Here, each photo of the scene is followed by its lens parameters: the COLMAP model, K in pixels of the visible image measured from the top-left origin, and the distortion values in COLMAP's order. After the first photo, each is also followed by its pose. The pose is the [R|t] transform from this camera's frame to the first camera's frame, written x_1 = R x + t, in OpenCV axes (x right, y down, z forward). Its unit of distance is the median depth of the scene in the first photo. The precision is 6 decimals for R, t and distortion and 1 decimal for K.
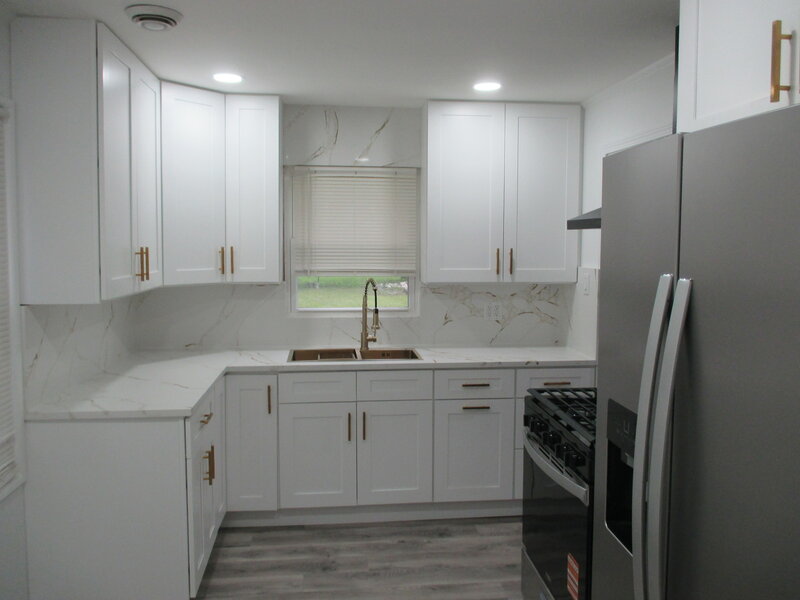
lens RADIAL K [[660.6, 0, 401.1], [0, 660.6, 301.2], [0, 0, 1]] dist [-0.022035, 0.011589]
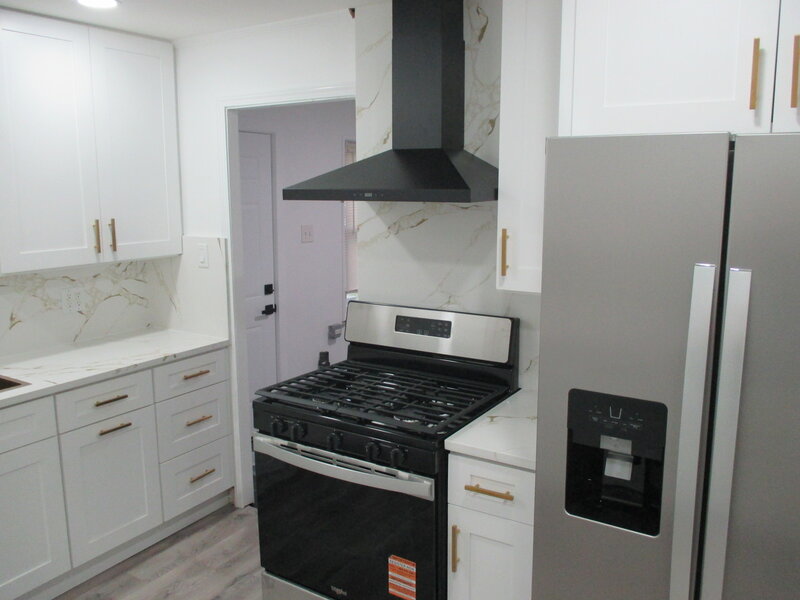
lens RADIAL K [[660.6, 0, 400.7], [0, 660.6, 296.9], [0, 0, 1]] dist [-0.022035, 0.011589]
pose [[0.619691, -0.136757, 0.772840, -0.235410], [0.081128, 0.990589, 0.110238, -0.045809], [-0.780642, -0.005615, 0.624953, 0.241280]]
